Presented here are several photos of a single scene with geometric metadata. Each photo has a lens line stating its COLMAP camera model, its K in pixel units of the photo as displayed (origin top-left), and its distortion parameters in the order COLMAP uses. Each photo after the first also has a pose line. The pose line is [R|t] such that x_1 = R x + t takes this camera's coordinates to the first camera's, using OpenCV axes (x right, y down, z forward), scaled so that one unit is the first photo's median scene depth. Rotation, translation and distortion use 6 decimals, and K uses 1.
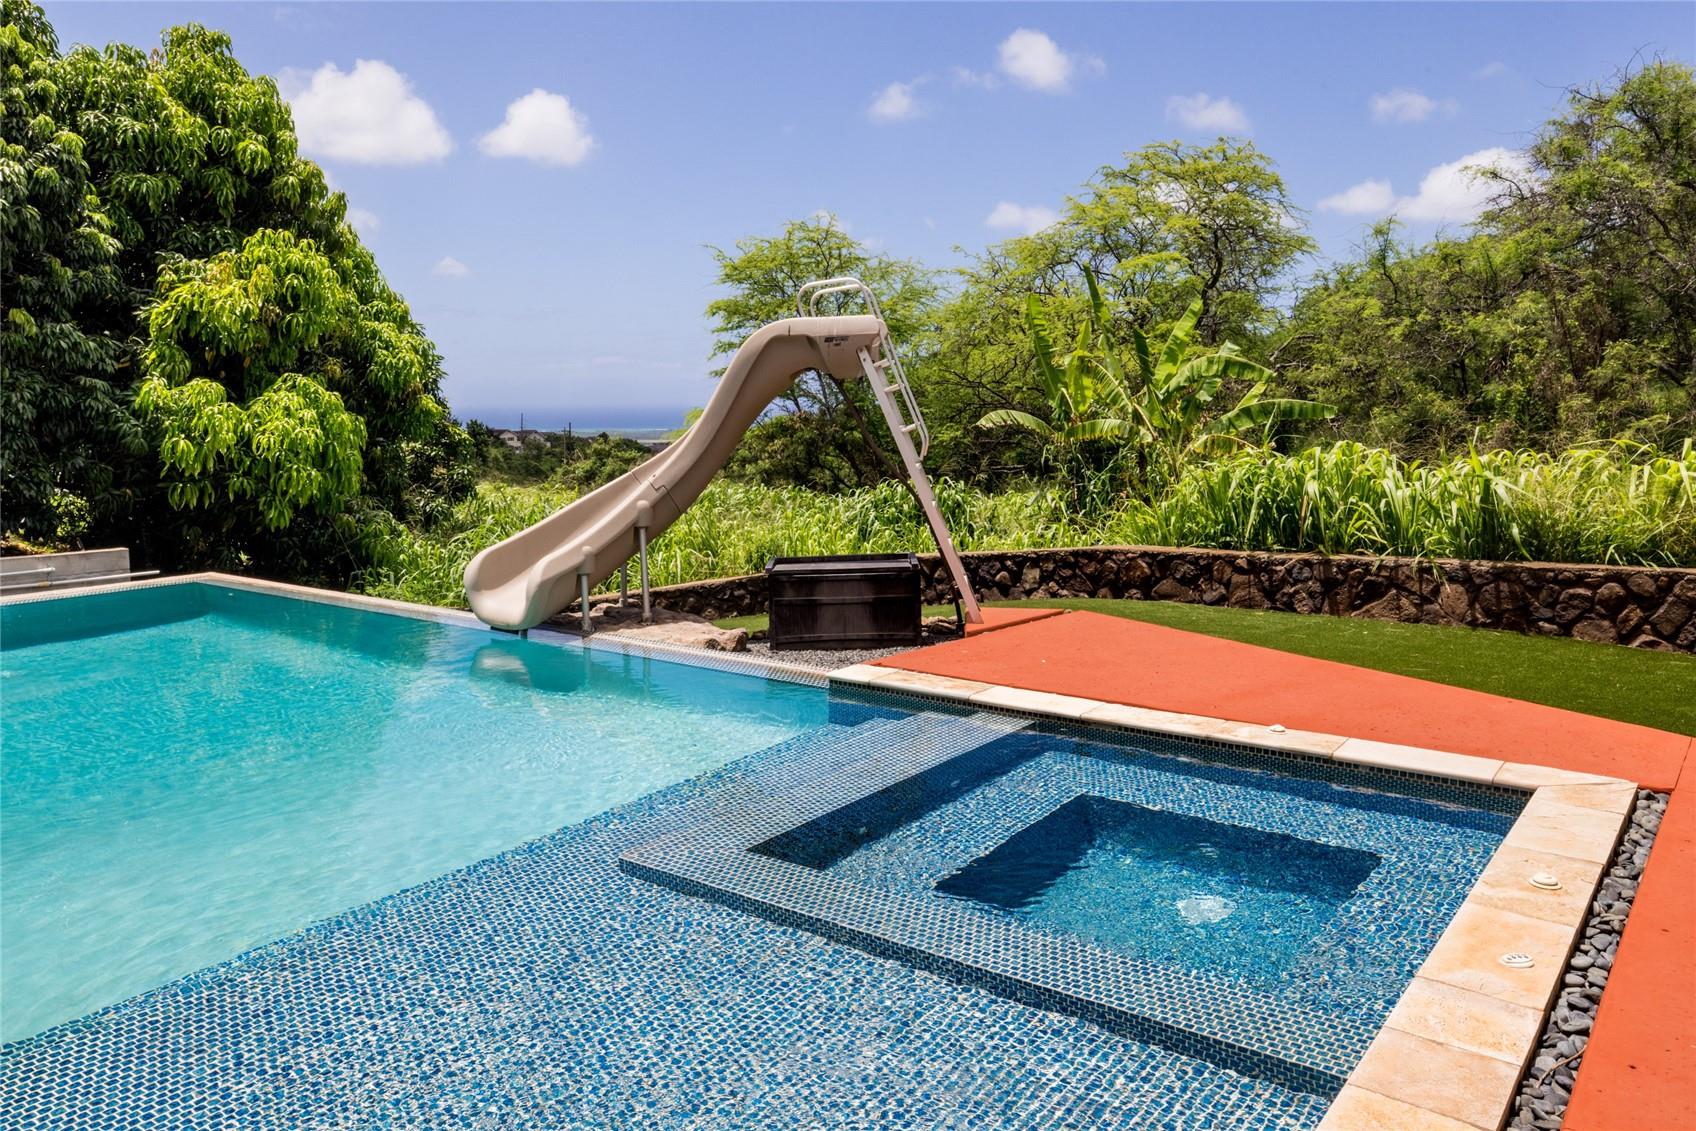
lens RADIAL K [[1275.3, 0, 848.0], [0, 1275.3, 565.5], [0, 0, 1]] dist [0.007014, 0.006146]
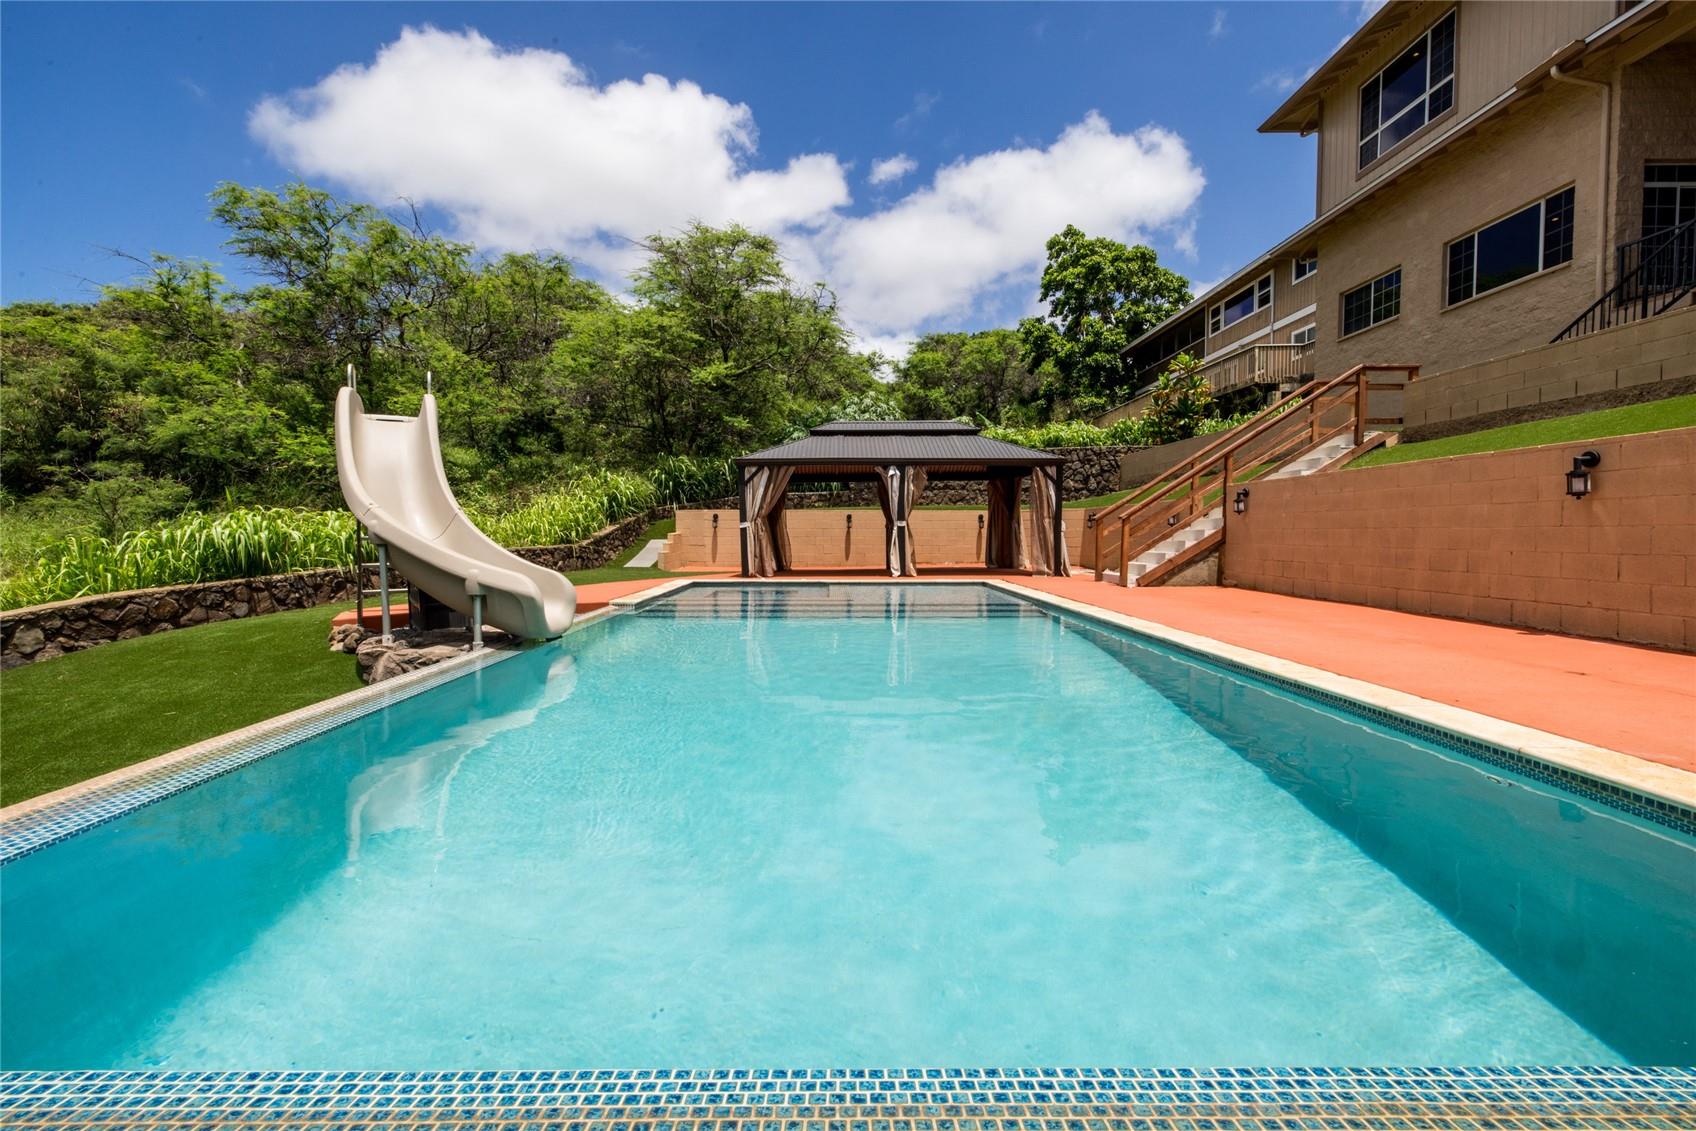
lens RADIAL K [[745.6, 0, 835.6], [0, 745.6, 551.9], [0, 0, 1]] dist [0.000259, 0.000674]
pose [[-0.591111, -0.019444, 0.806356, -0.610468], [0.108475, 0.988711, 0.103360, -0.044049], [-0.799263, 0.148567, -0.582329, 0.754367]]
